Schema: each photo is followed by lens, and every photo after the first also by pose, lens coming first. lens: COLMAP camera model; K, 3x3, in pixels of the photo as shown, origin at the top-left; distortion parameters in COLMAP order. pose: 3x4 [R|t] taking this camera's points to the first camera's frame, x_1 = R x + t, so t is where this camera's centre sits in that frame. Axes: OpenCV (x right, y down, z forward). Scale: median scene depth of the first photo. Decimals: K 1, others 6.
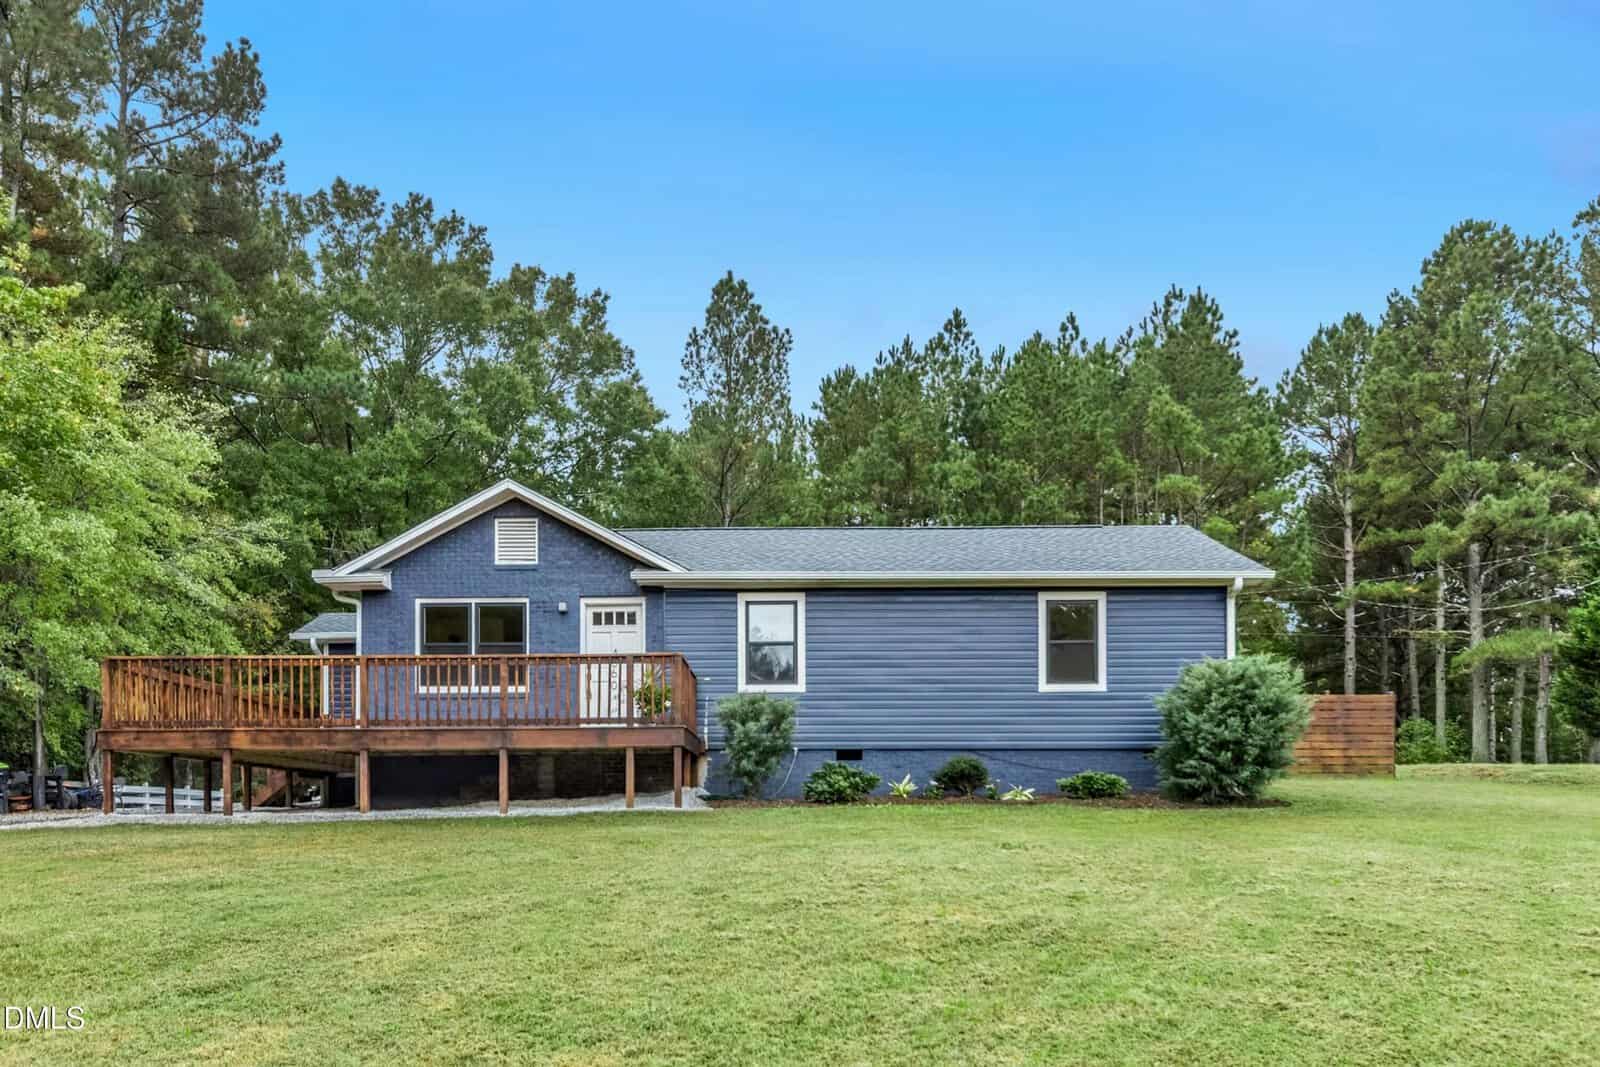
lens RADIAL K [[1365.5, 0, 800.0], [0, 1365.5, 533.5], [0, 0, 1]] dist [-0.030582, -0.009804]
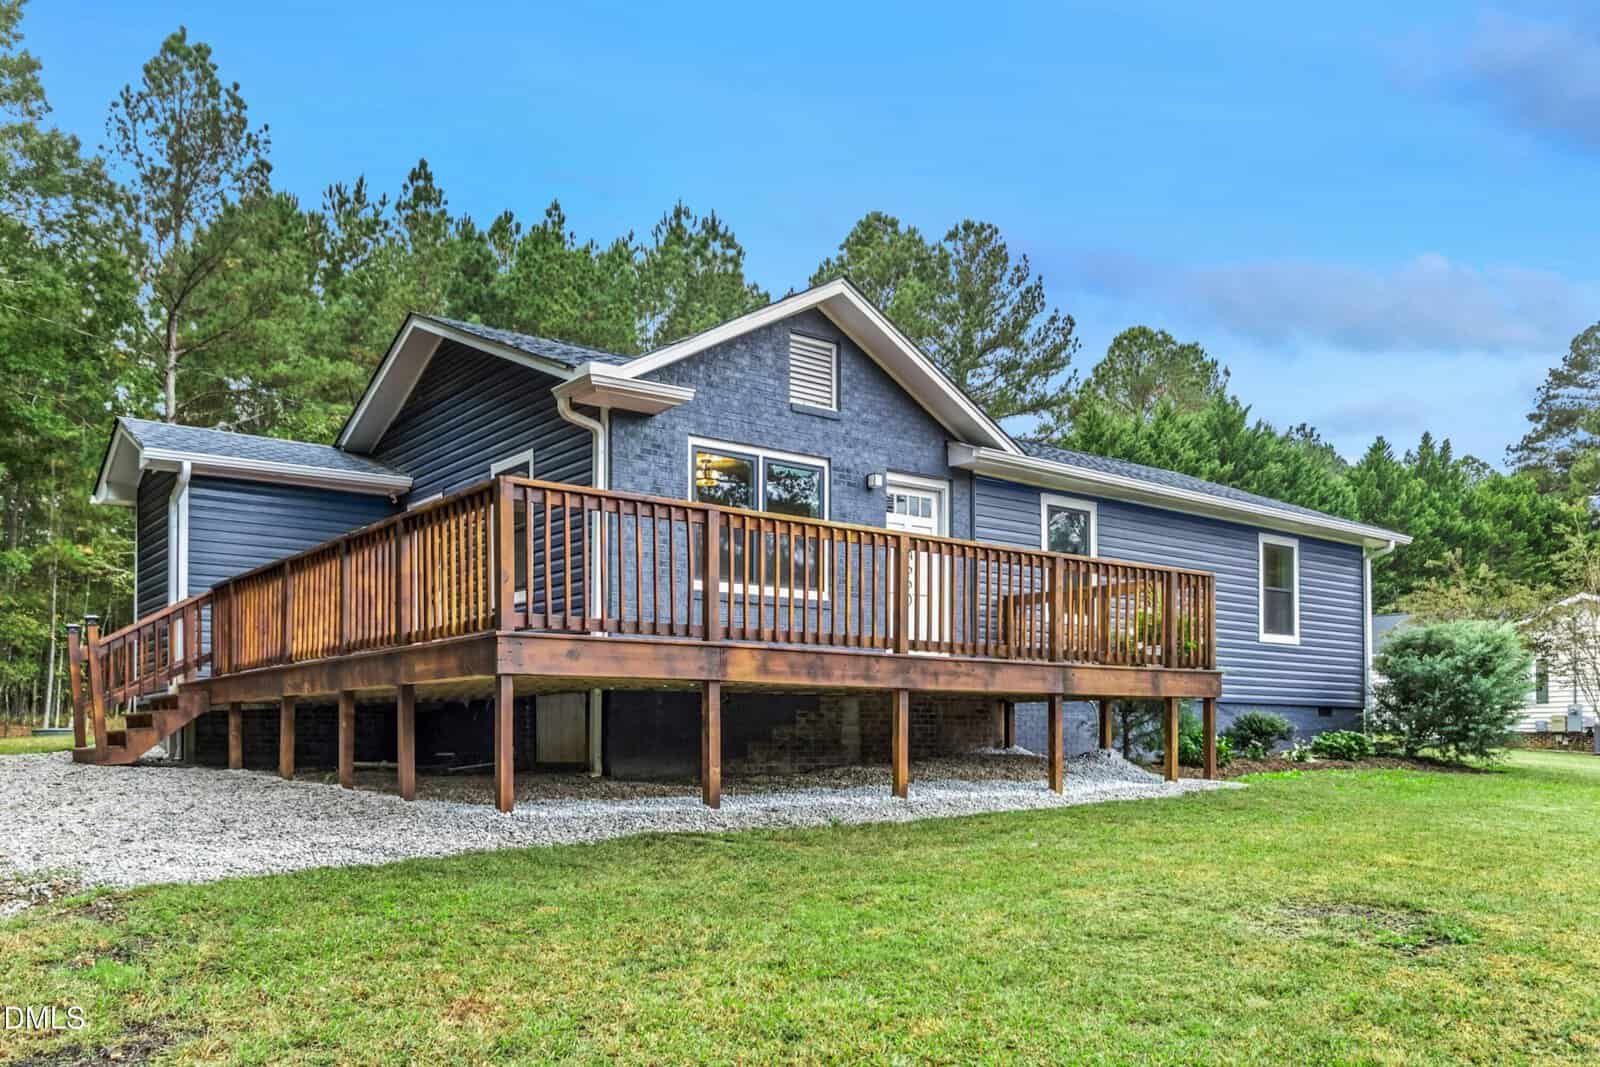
lens RADIAL K [[1365.5, 0, 800.0], [0, 1365.5, 533.5], [0, 0, 1]] dist [-0.030582, -0.009804]
pose [[0.747220, 0.103795, 0.656422, -0.643591], [-0.140059, 0.990139, 0.002870, 0.082284], [-0.649651, -0.094082, 0.754389, 0.501448]]
